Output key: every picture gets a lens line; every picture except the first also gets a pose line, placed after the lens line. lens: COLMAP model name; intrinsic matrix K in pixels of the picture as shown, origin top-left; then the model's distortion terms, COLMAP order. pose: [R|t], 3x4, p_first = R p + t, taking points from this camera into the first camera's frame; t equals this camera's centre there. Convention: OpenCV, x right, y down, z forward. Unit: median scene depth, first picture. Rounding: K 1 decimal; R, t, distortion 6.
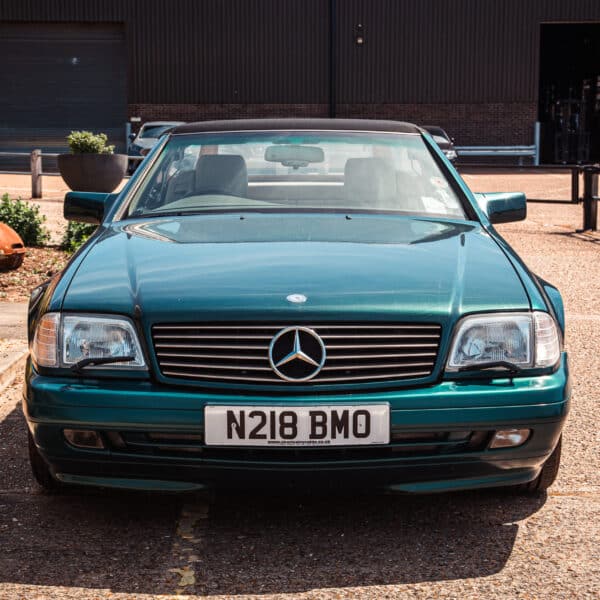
lens RADIAL K [[1355.1, 0, 300.0], [0, 1355.1, 300.0], [0, 0, 1]] dist [0.105315, 0.326700]
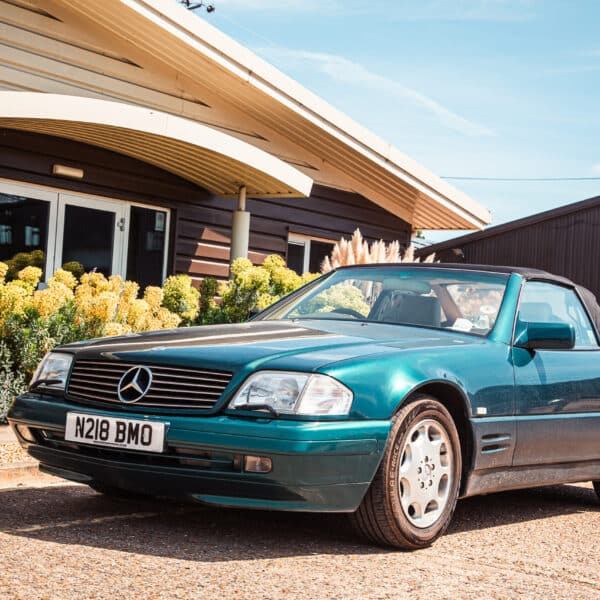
lens RADIAL K [[1257.2, 0, 300.0], [0, 1257.2, 300.0], [0, 0, 1]] dist [0.073541, 0.467072]
pose [[0.809874, 0.033655, -0.585637, 0.904601], [-0.133802, 0.982633, -0.128565, 0.100101], [0.571140, 0.182480, 0.800312, 0.053094]]
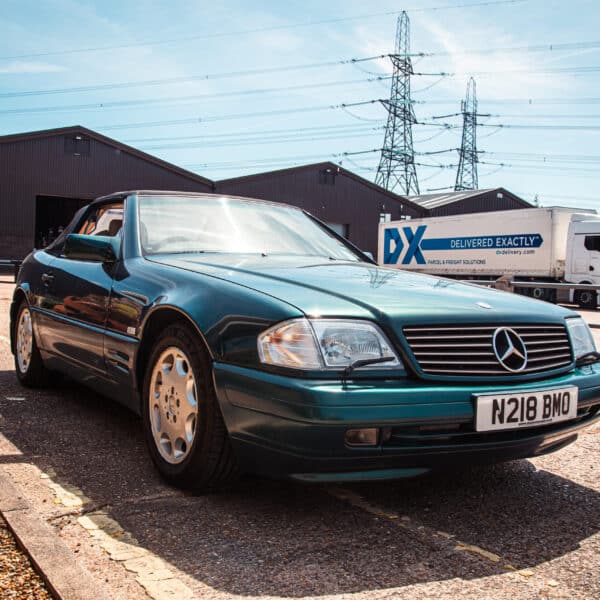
lens RADIAL K [[772.0, 0, 300.0], [0, 772.0, 300.0], [0, 0, 1]] dist [-0.129224, 0.031340]
pose [[0.832223, 0.013257, 0.554282, -0.541884], [0.025453, 0.997747, -0.062080, 0.034087], [-0.553856, 0.065773, 0.830011, 0.553623]]
